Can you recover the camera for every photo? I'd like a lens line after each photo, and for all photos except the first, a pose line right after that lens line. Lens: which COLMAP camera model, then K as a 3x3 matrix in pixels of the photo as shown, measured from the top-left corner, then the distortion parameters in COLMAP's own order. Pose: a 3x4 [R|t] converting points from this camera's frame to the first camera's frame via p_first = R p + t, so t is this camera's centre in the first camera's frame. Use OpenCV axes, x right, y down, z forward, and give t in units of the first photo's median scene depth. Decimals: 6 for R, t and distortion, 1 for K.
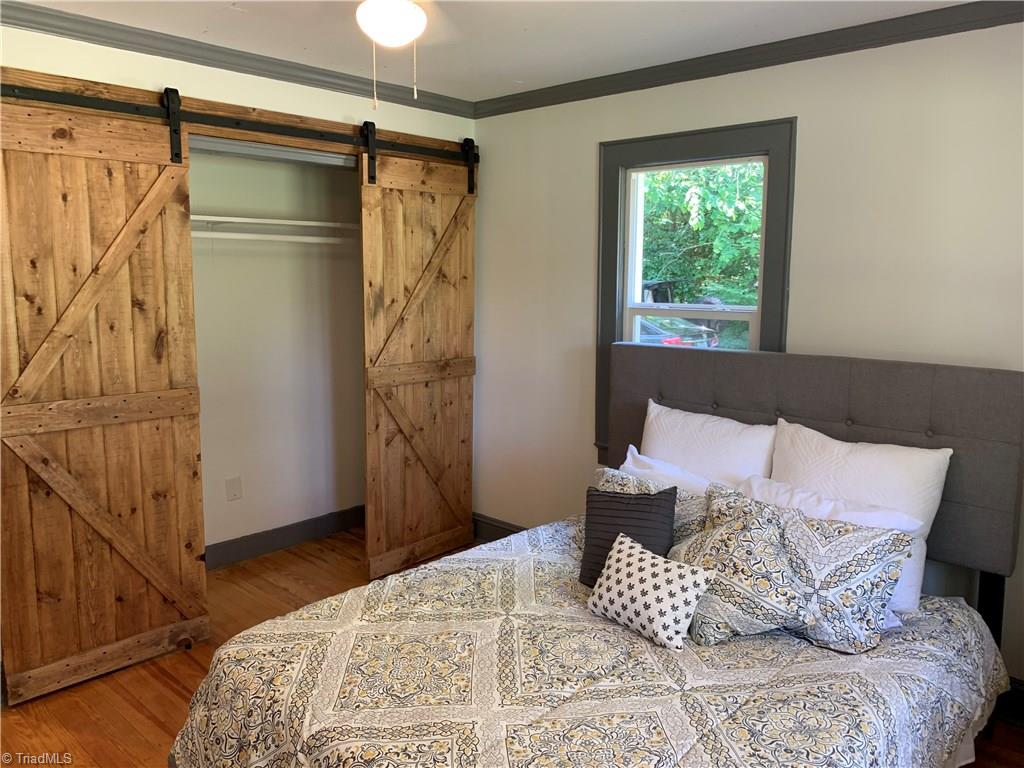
lens RADIAL K [[786.5, 0, 512.0], [0, 786.5, 384.0], [0, 0, 1]] dist [0.034781, -0.003369]
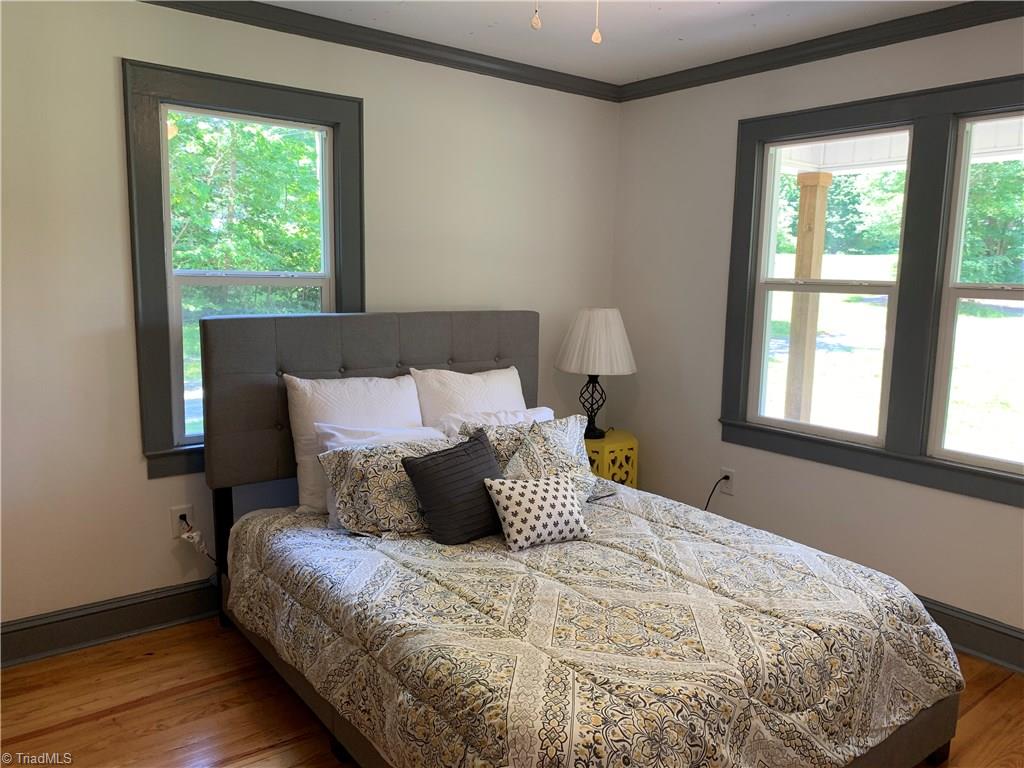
lens RADIAL K [[786.5, 0, 512.0], [0, 786.5, 384.0], [0, 0, 1]] dist [0.034781, -0.003369]
pose [[0.139962, -0.136131, 0.980754, -0.834347], [0.124657, 0.985045, 0.118937, -0.056179], [-0.982279, 0.105612, 0.154839, 0.741567]]
